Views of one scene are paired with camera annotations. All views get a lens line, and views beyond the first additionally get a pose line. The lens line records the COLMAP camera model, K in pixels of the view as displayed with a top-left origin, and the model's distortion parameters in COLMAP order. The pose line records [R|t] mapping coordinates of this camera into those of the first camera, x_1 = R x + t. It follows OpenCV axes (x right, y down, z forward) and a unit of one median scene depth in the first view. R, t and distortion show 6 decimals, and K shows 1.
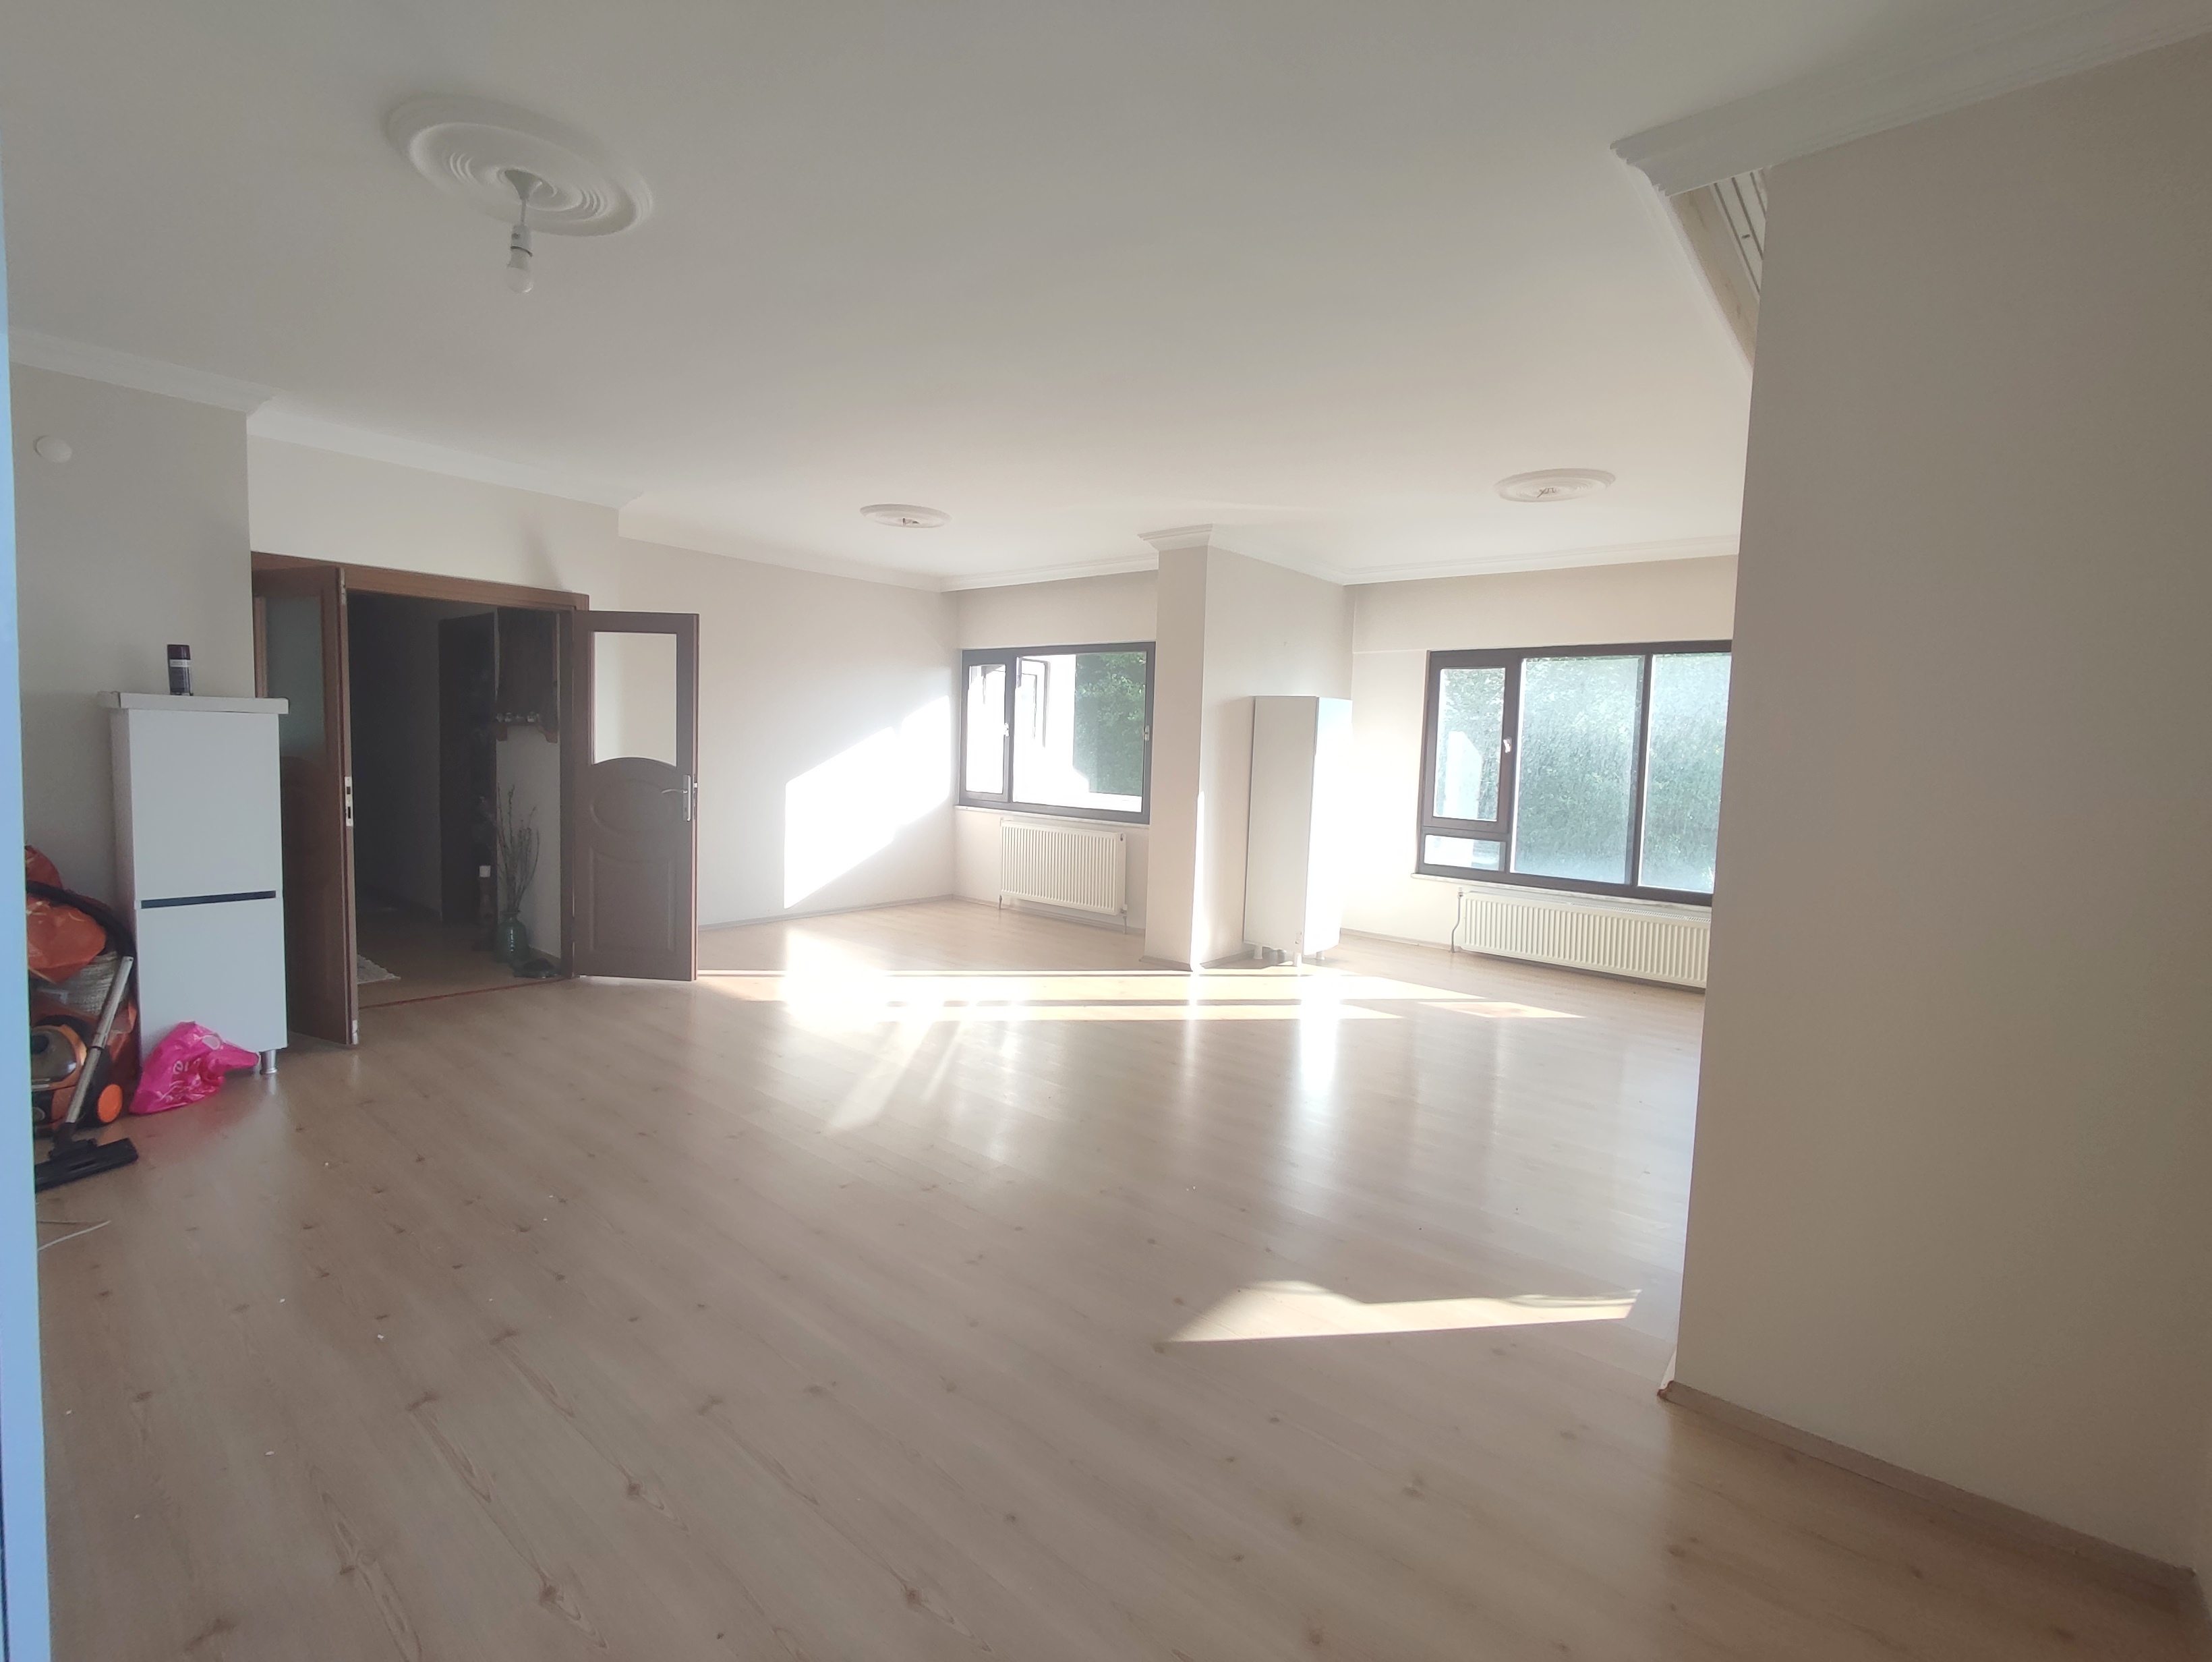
lens RADIAL K [[1030.0, 0, 1100.1], [0, 1030.0, 800.5], [0, 0, 1]] dist [-0.000776, 0.000213]
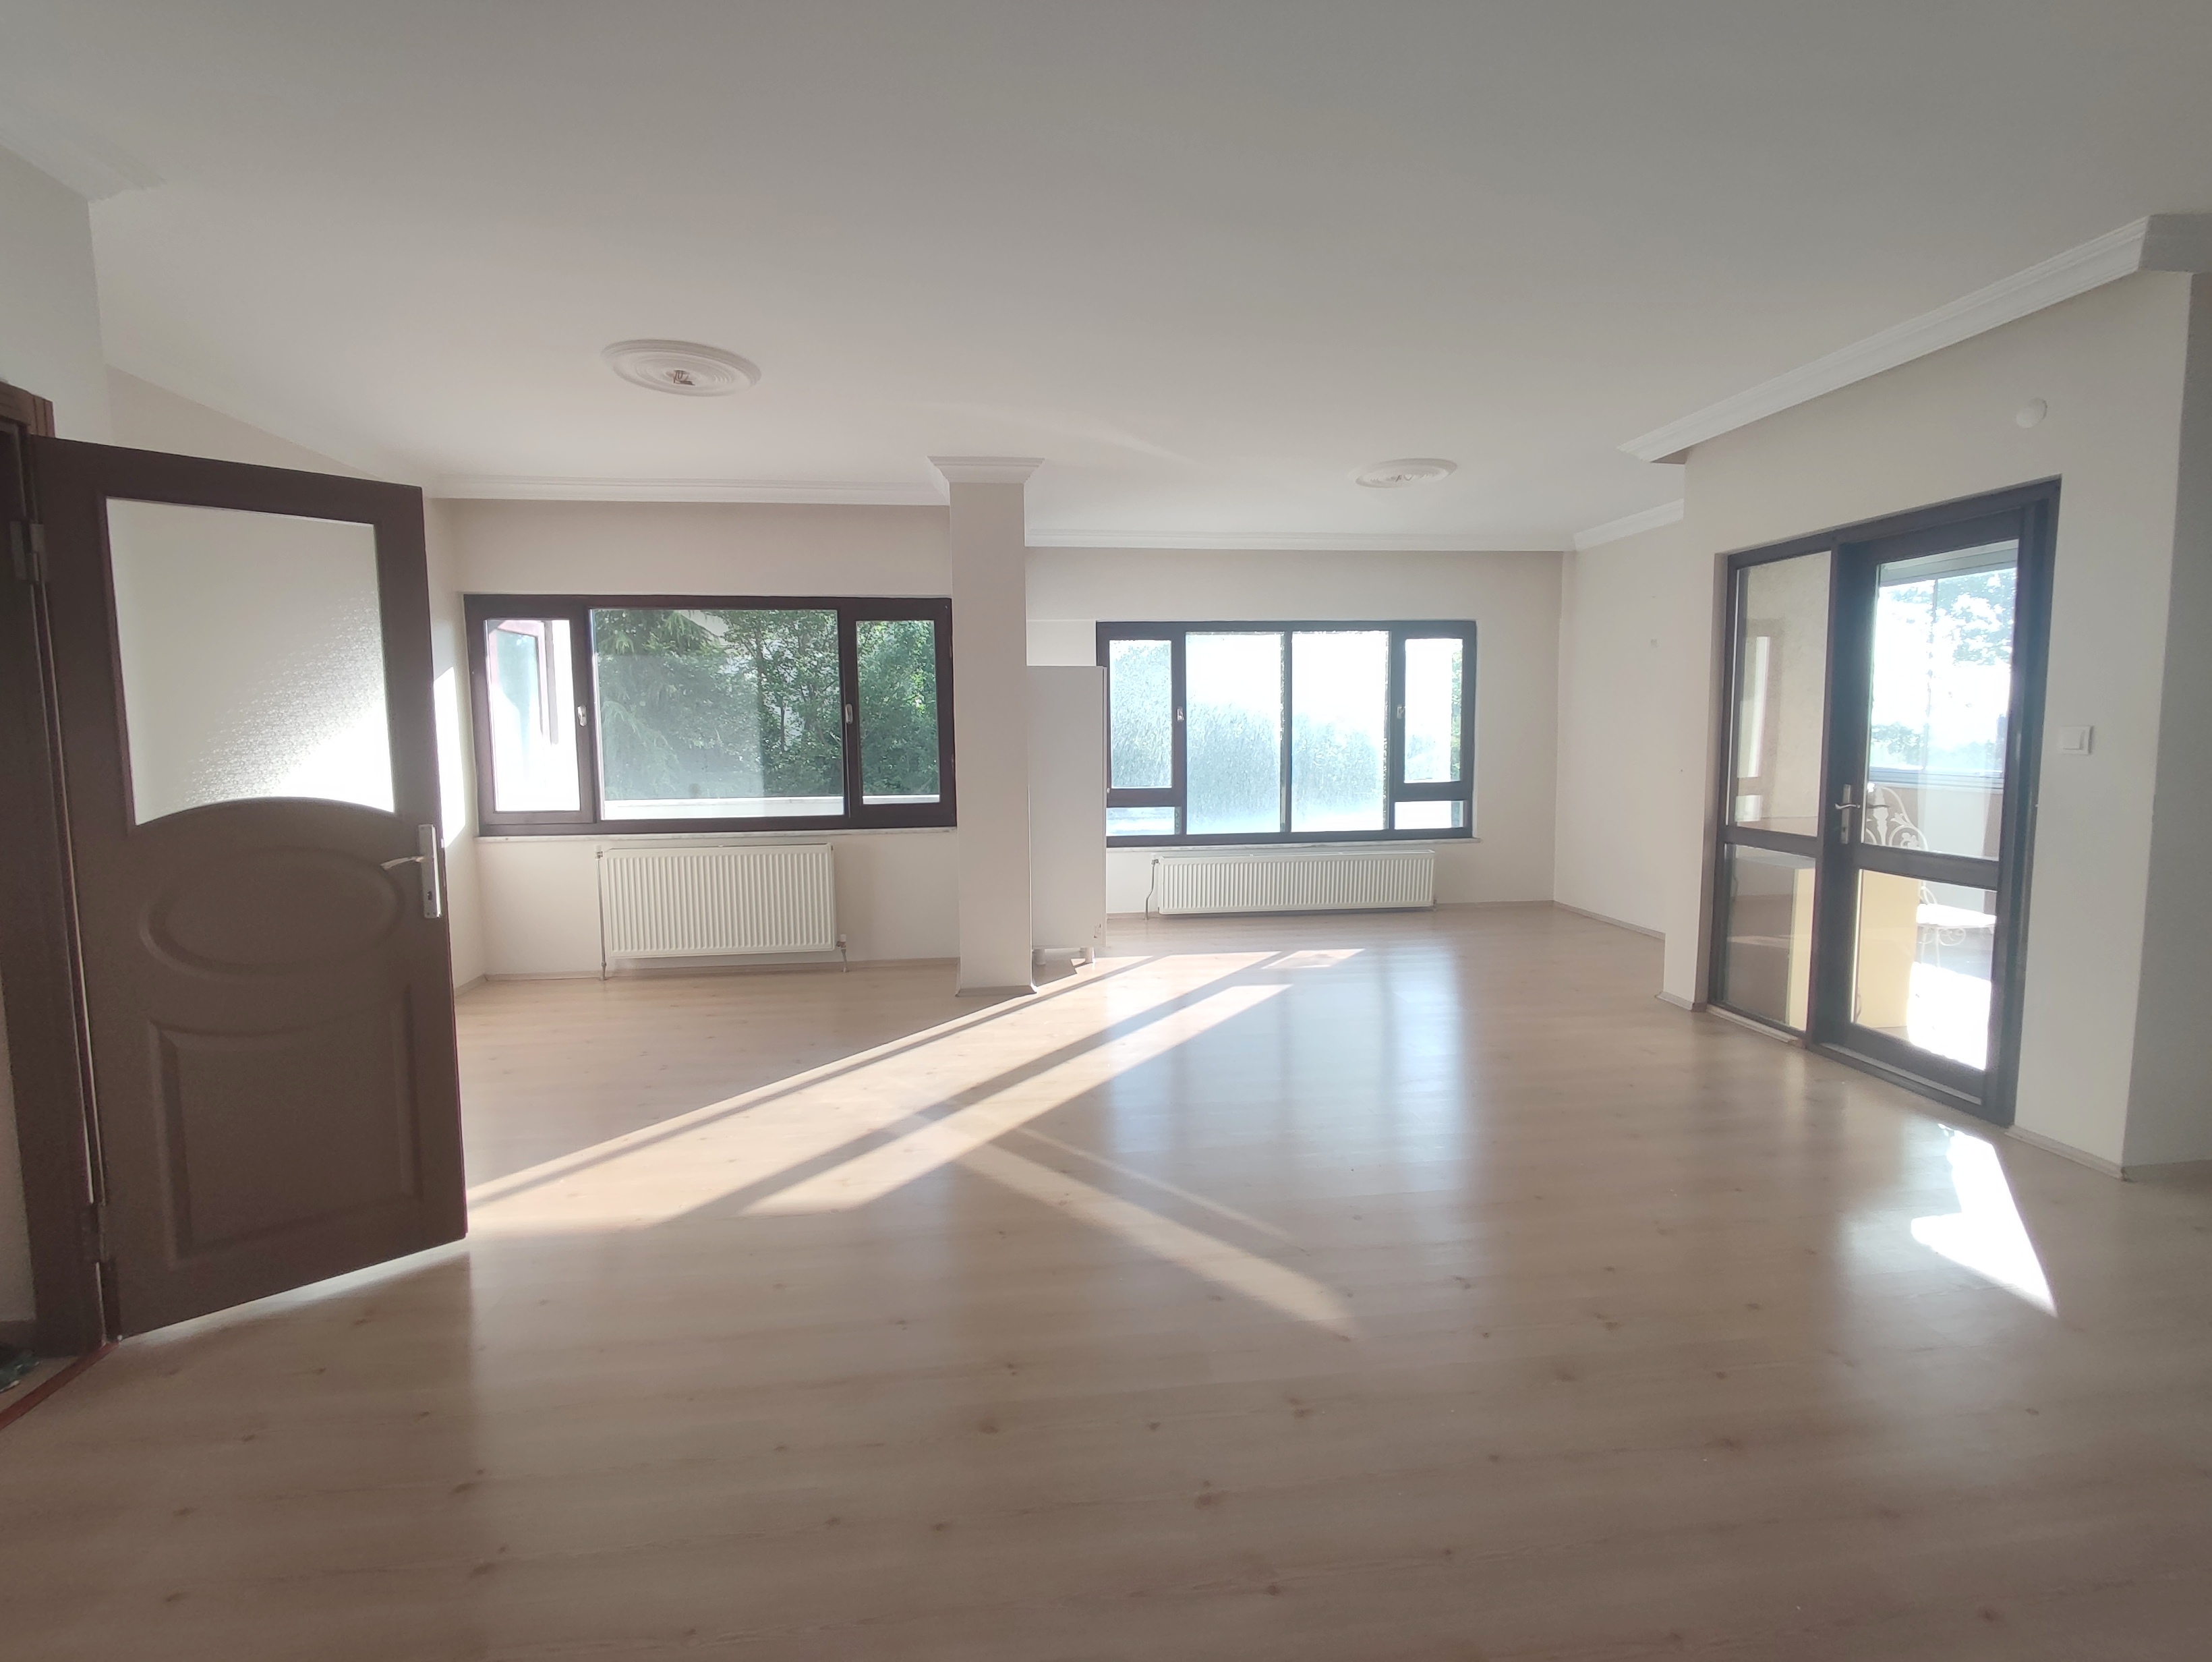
lens RADIAL K [[1009.1, 0, 1091.4], [0, 1009.1, 816.1], [0, 0, 1]] dist [0.001017, 0.000405]
pose [[0.682117, -0.104485, 0.723740, -0.450336], [0.075639, 0.994512, 0.072287, -0.033784], [-0.727320, 0.005435, 0.686277, 0.383738]]
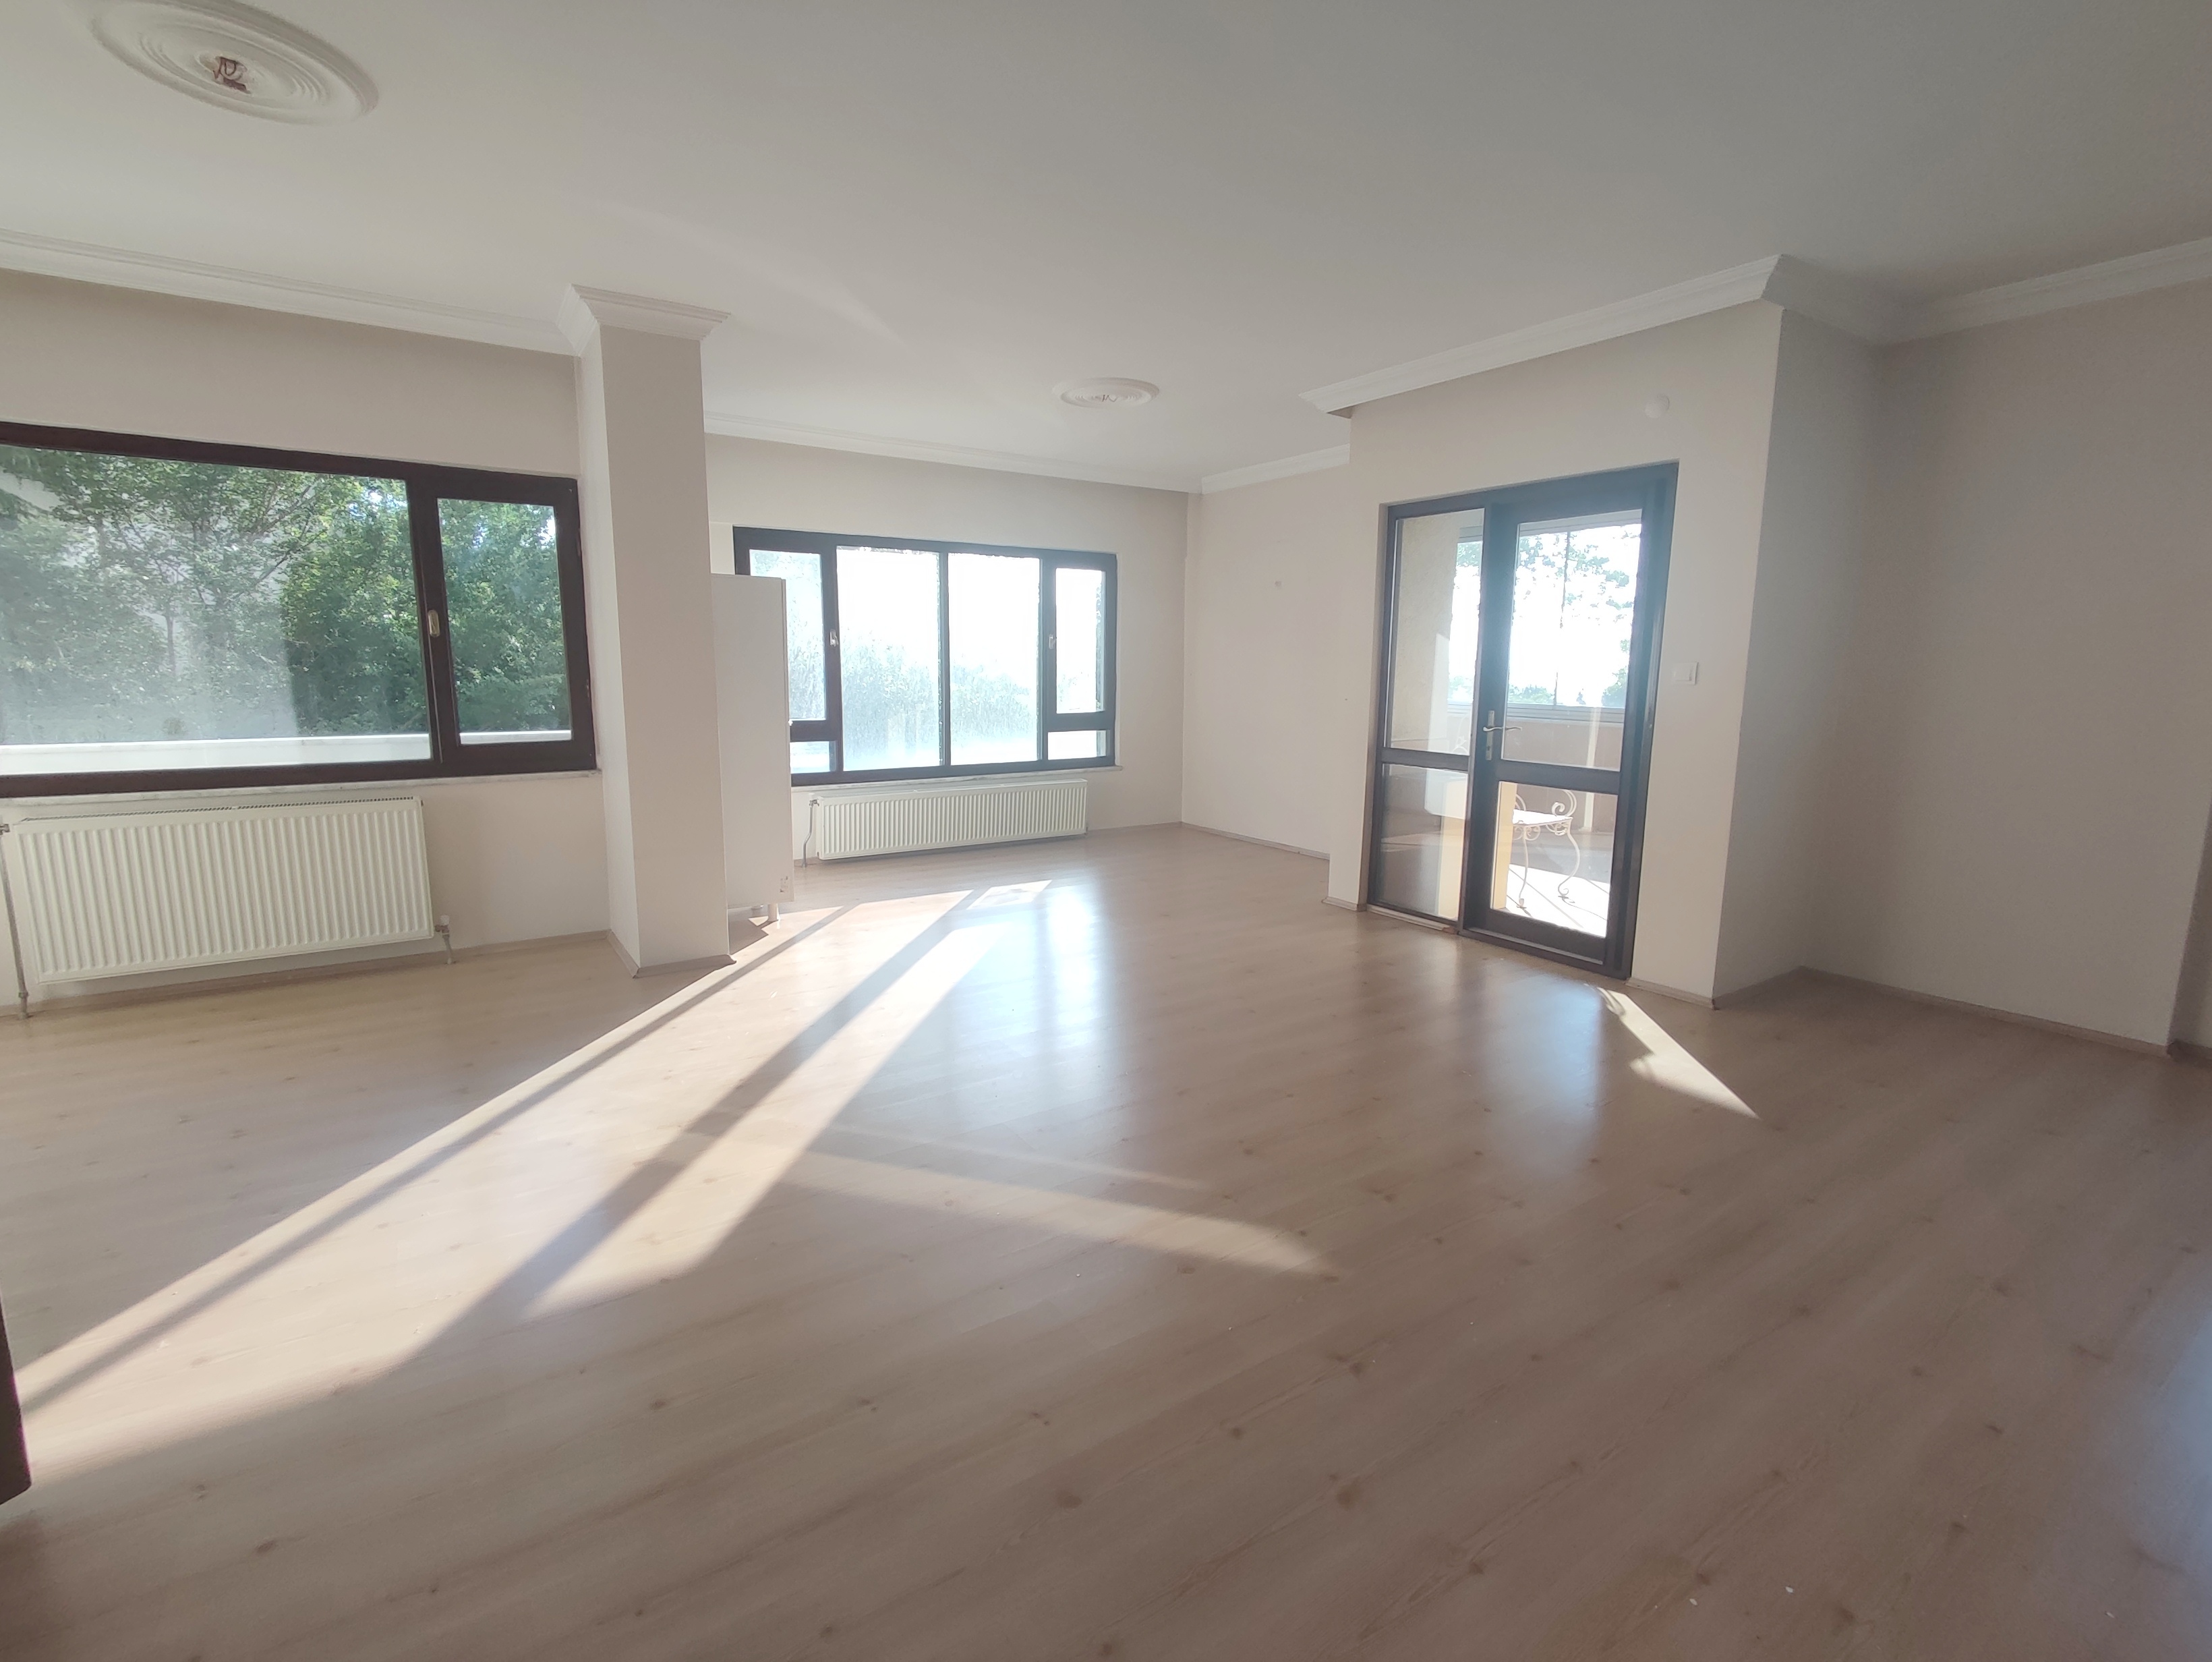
lens RADIAL K [[1009.0, 0, 1101.7], [0, 1009.0, 821.4], [0, 0, 1]] dist [-0.000860, 0.001240]
pose [[0.279662, -0.182655, 0.942564, -0.471133], [0.056225, 0.983167, 0.173841, -0.037732], [-0.958451, 0.004379, 0.285224, 0.532108]]
